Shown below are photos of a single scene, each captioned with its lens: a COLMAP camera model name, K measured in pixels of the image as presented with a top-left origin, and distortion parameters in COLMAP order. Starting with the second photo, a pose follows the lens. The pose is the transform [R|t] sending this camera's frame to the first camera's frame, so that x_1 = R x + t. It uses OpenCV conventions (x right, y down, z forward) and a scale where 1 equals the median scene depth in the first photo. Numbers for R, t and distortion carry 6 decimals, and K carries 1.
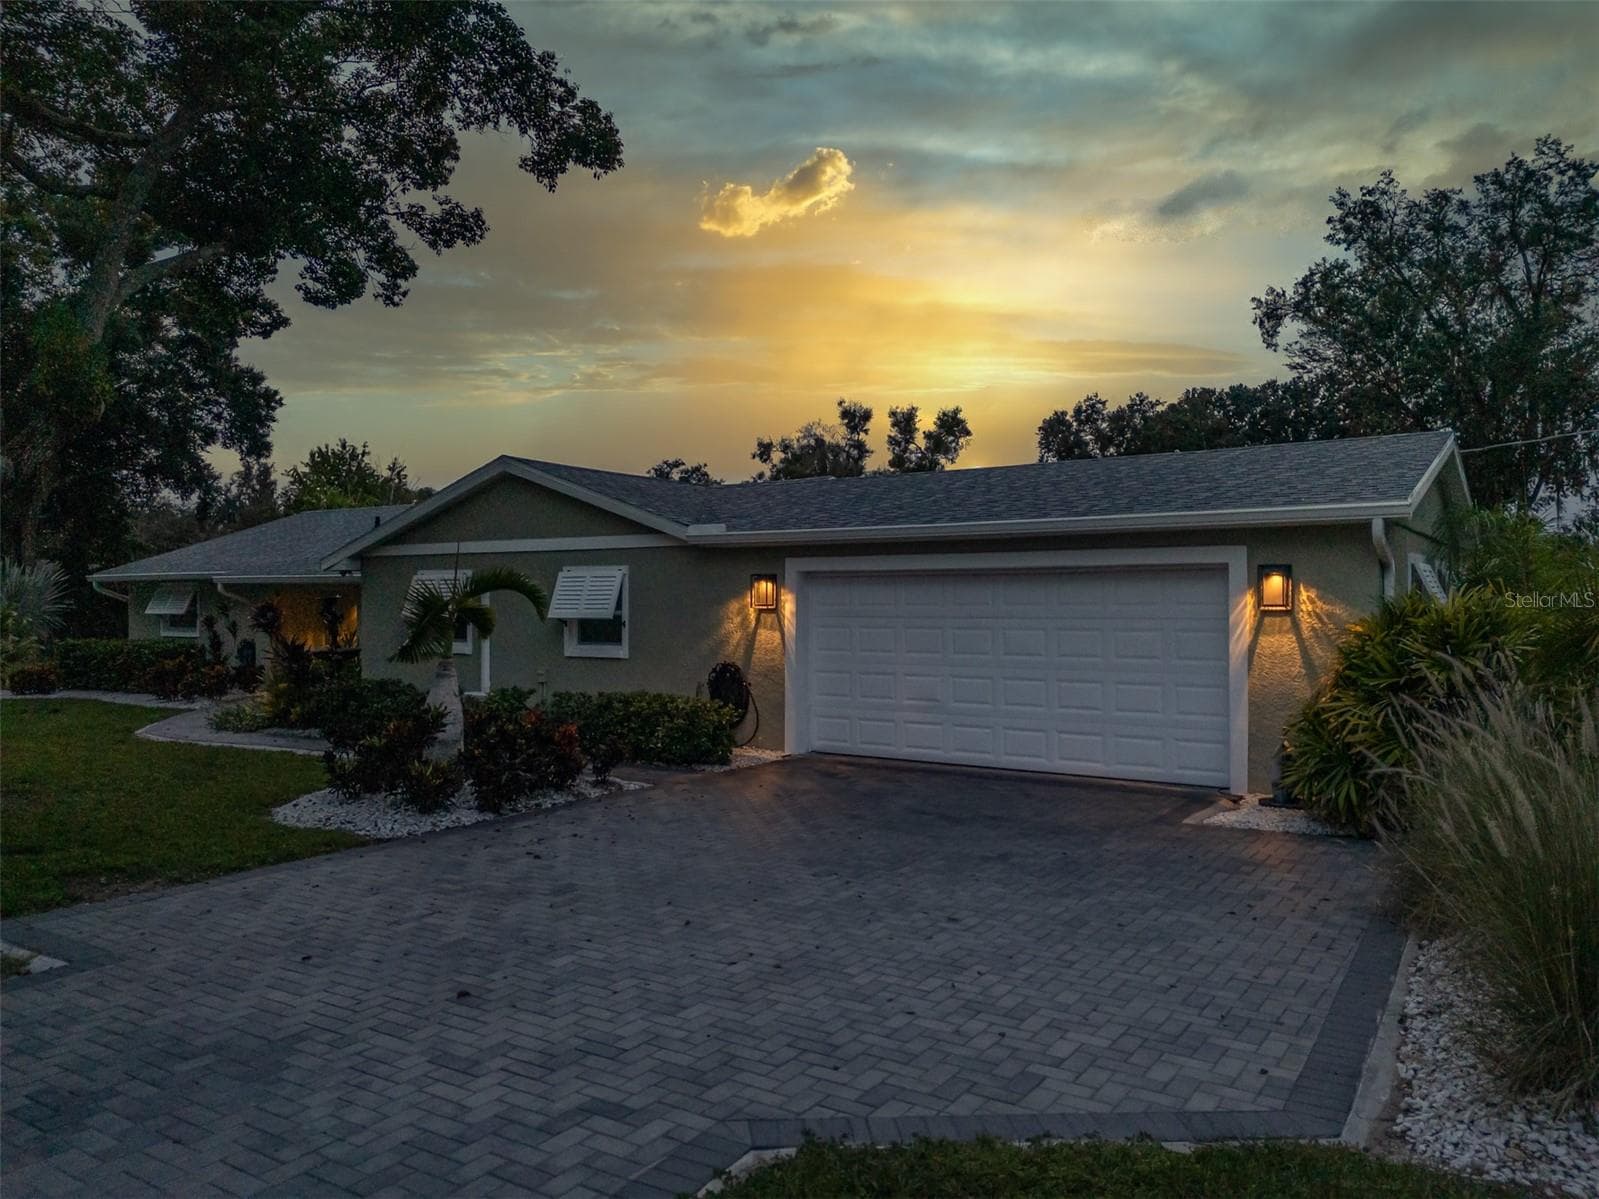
lens RADIAL K [[1161.7, 0, 804.4], [0, 1161.7, 600.2], [0, 0, 1]] dist [0.062984, -0.063507]
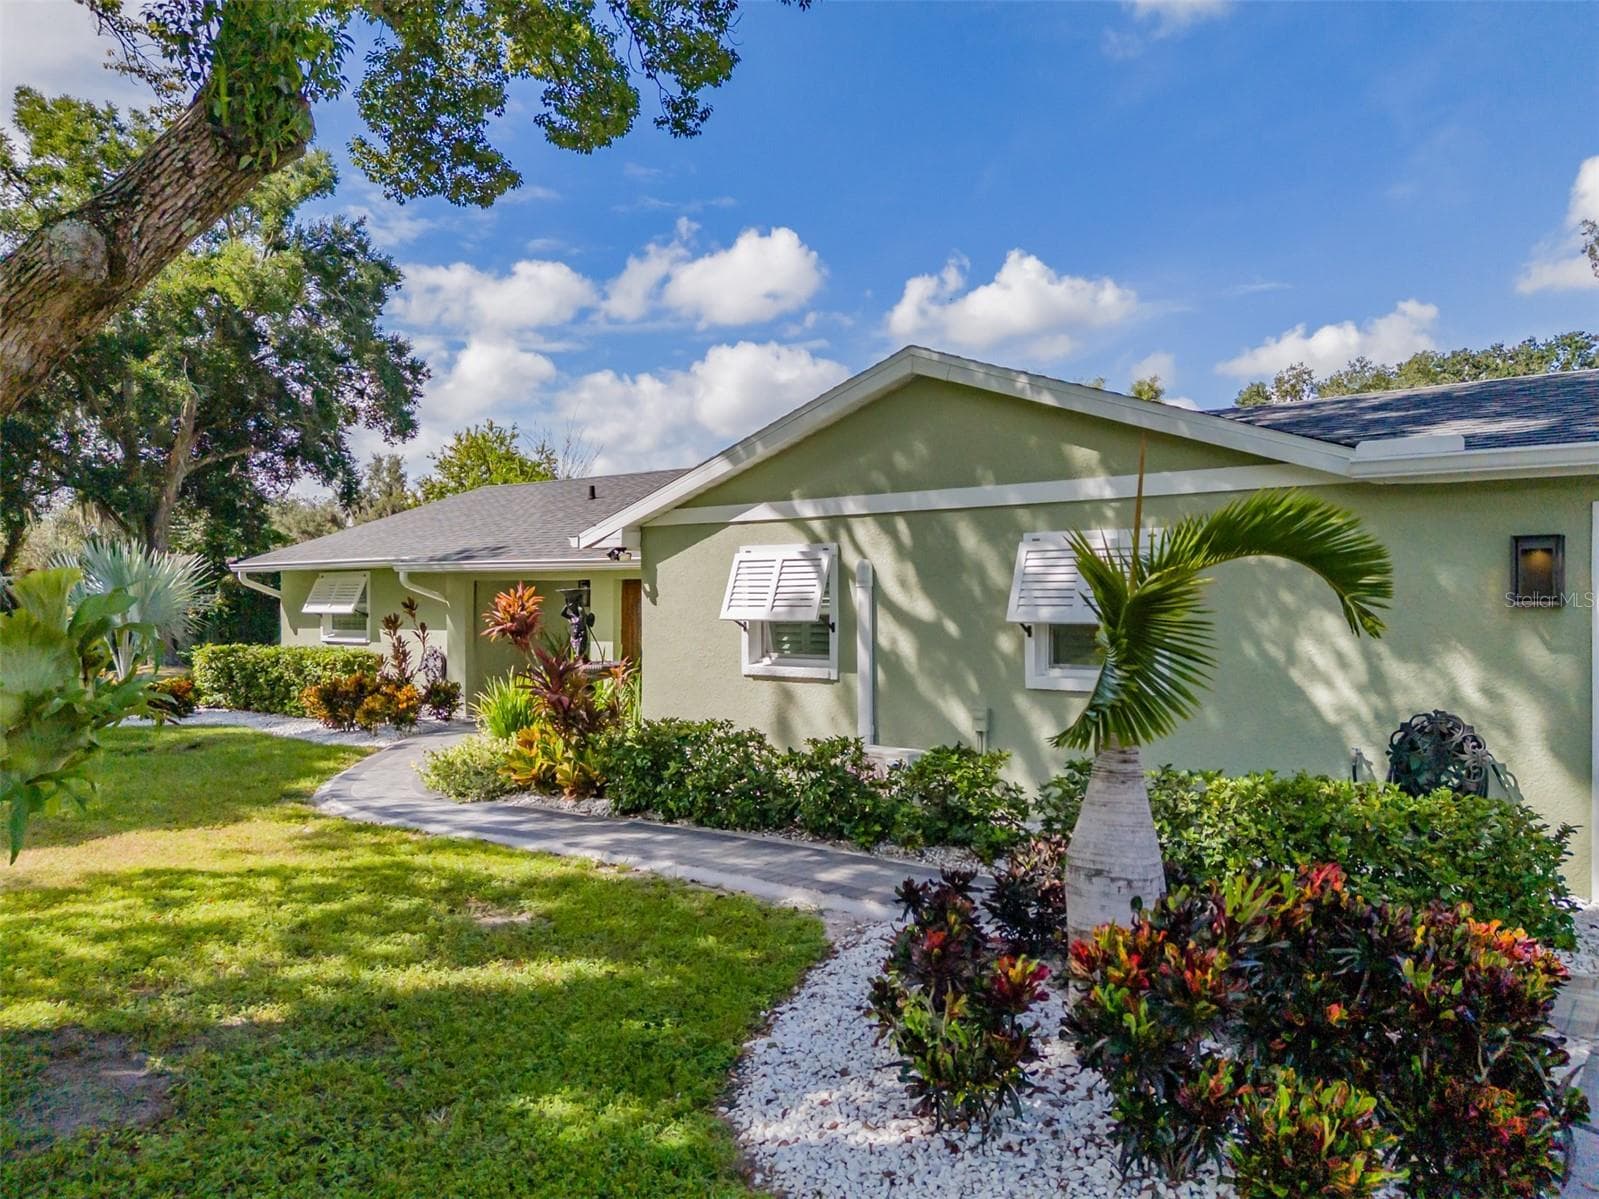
lens RADIAL K [[1166.1, 0, 799.5], [0, 1166.1, 599.5], [0, 0, 1]] dist [0.089379, -0.119742]
pose [[0.995915, -0.003457, -0.090234, -0.181346], [0.003794, 0.999986, 0.003567, 0.001520], [0.090221, -0.003895, 0.995914, 0.282056]]
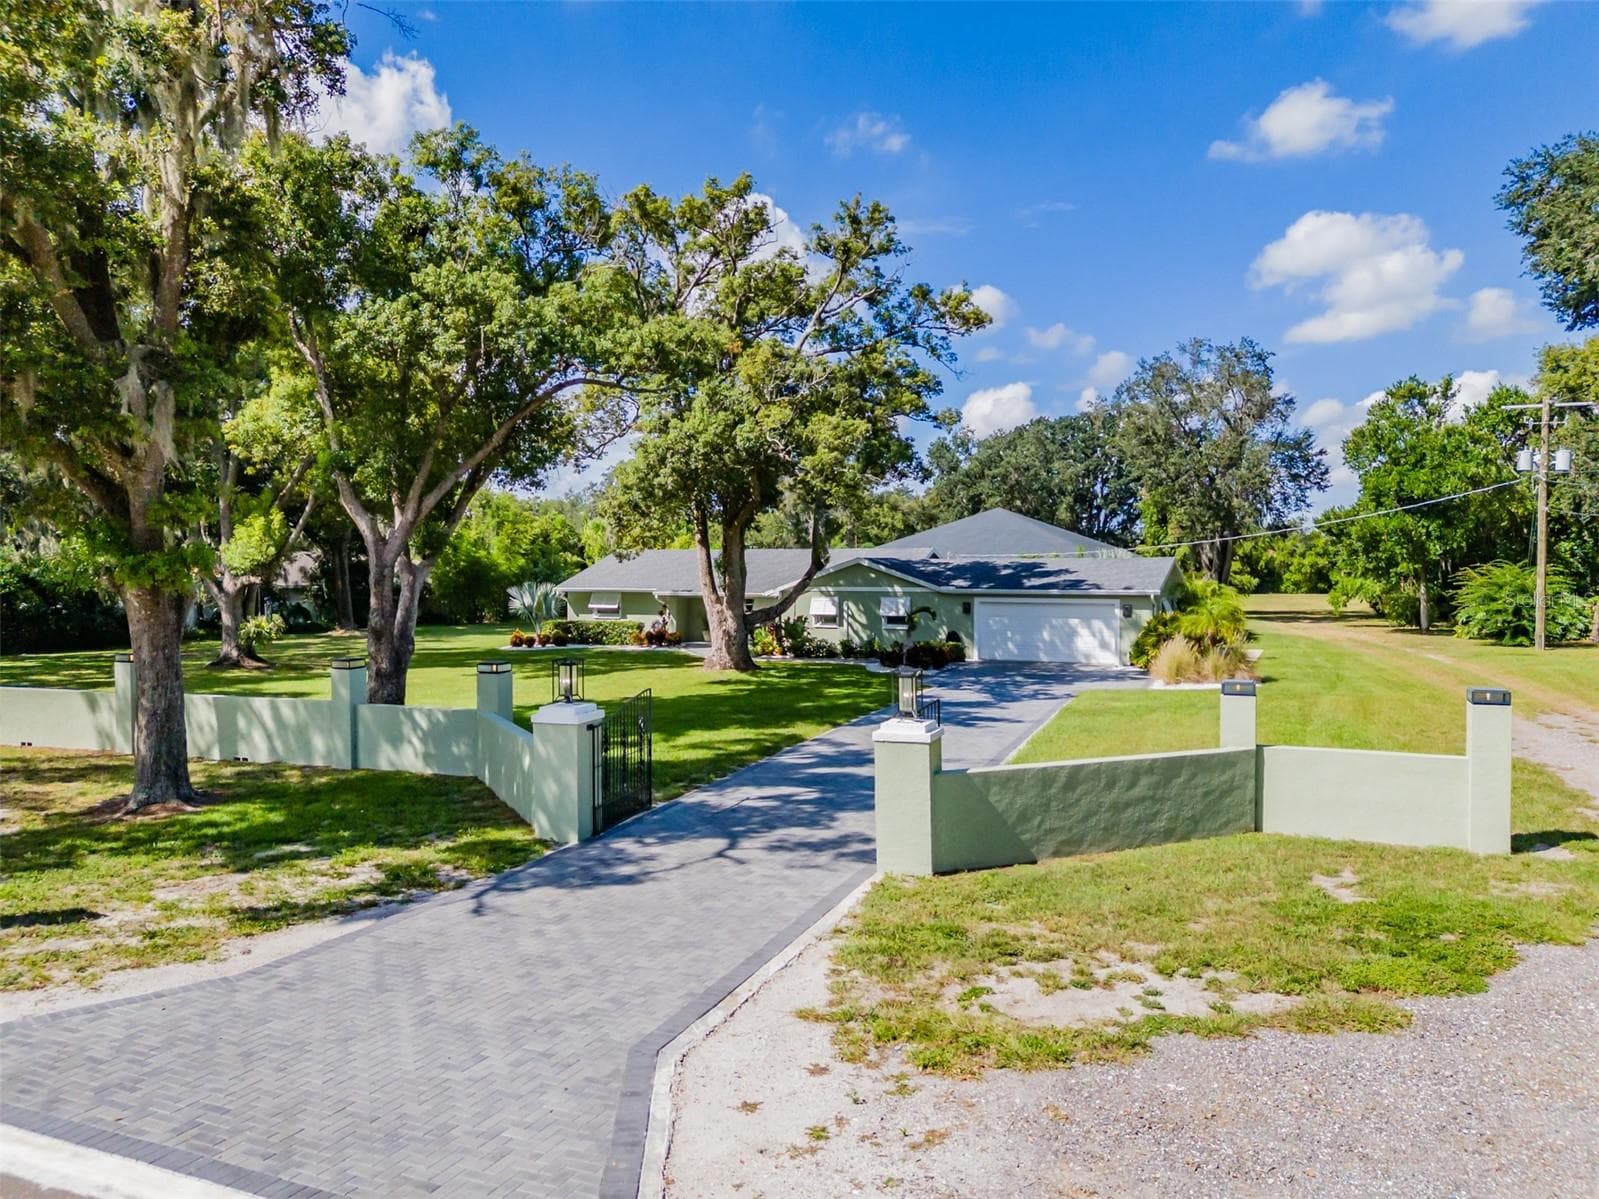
lens RADIAL K [[1163.4, 0, 785.8], [0, 1163.4, 575.6], [0, 0, 1]] dist [0.075354, -0.067648]
pose [[0.989794, -0.005620, 0.142394, -0.578490], [0.003125, 0.999838, 0.017735, -0.090928], [-0.142471, -0.017109, 0.989651, -1.219407]]
